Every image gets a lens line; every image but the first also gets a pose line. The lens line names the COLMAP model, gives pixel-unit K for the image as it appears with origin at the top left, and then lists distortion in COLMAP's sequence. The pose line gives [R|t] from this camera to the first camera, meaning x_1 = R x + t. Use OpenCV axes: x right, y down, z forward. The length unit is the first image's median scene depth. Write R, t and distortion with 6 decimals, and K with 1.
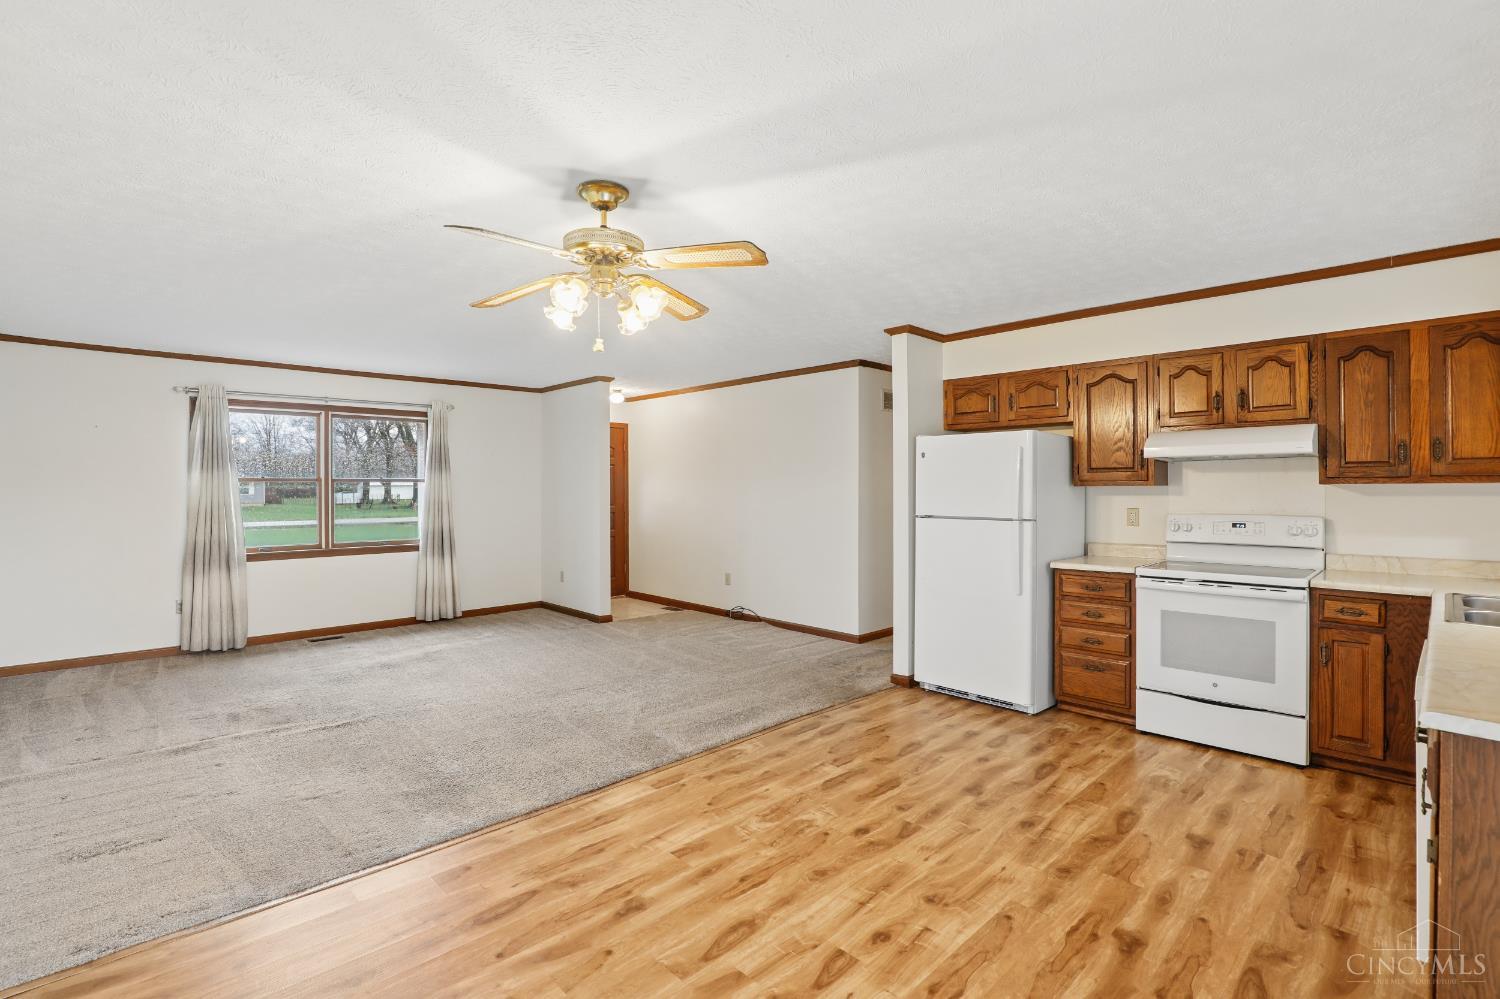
lens RADIAL K [[693.8, 0, 746.2], [0, 693.8, 486.6], [0, 0, 1]] dist [-0.036536, 0.007012]
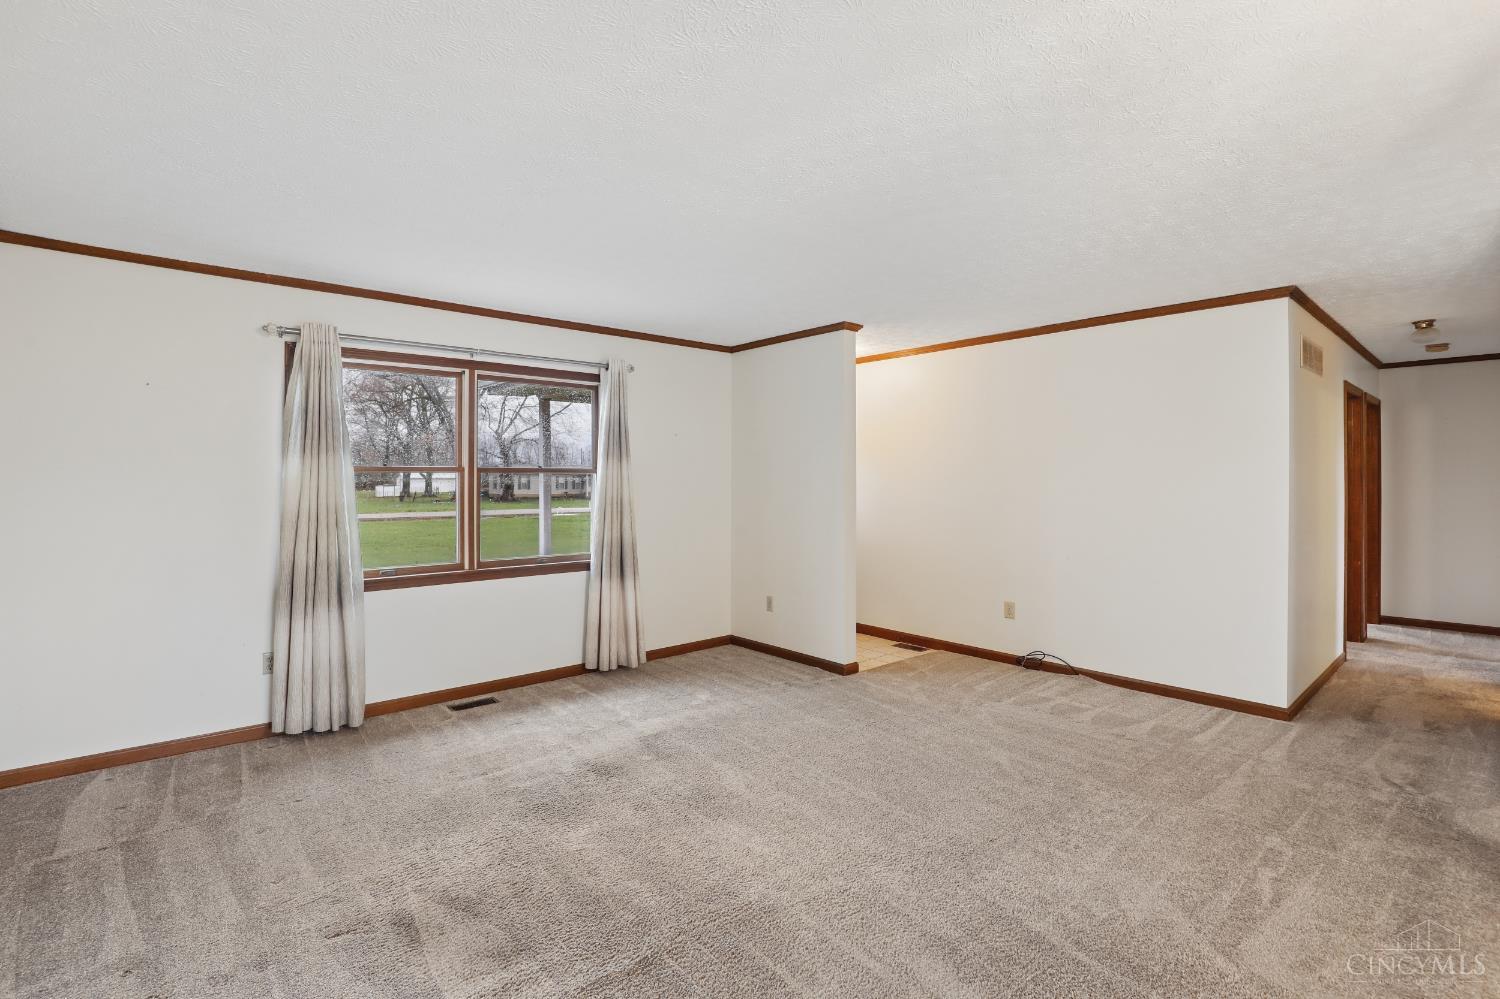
lens RADIAL K [[693.8, 0, 738.4], [0, 693.8, 473.5], [0, 0, 1]] dist [-0.036536, 0.007012]
pose [[0.998765, 0.001231, -0.049664, -0.445627], [-0.001700, 0.999954, -0.009398, 0.000481], [0.049650, 0.009471, 0.998722, 0.463009]]
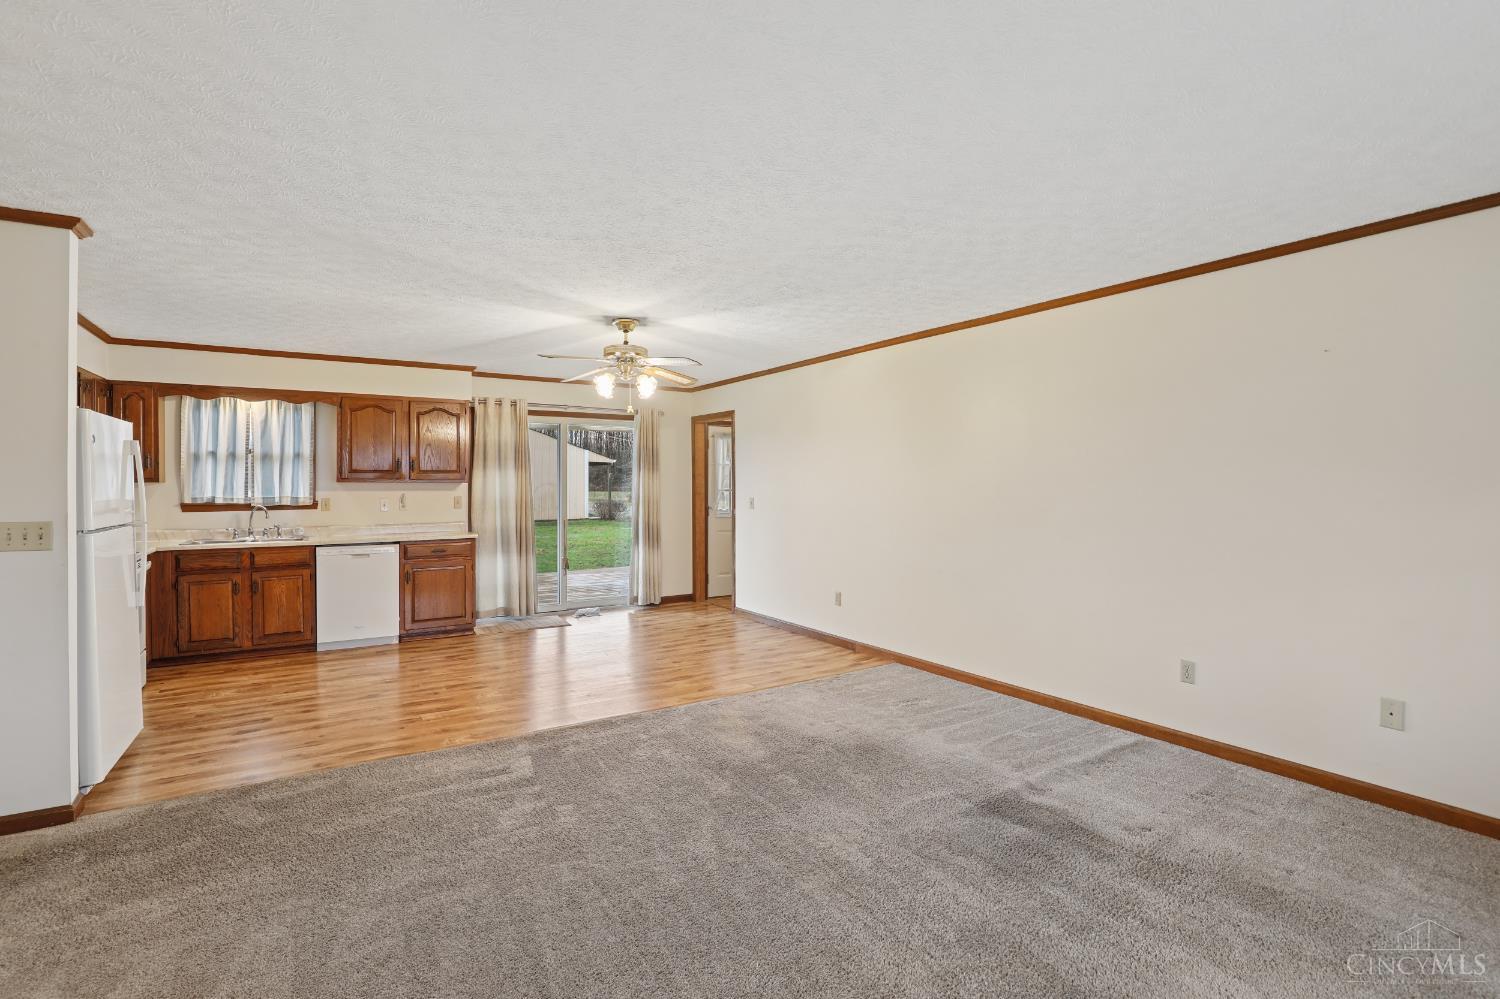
lens RADIAL K [[693.8, 0, 747.4], [0, 693.8, 482.9], [0, 0, 1]] dist [-0.036536, 0.007012]
pose [[-0.980322, 0.003658, 0.197373, -0.510660], [0.004034, 0.999991, 0.001505, -0.002137], [-0.197365, 0.002271, -0.980327, 1.584337]]
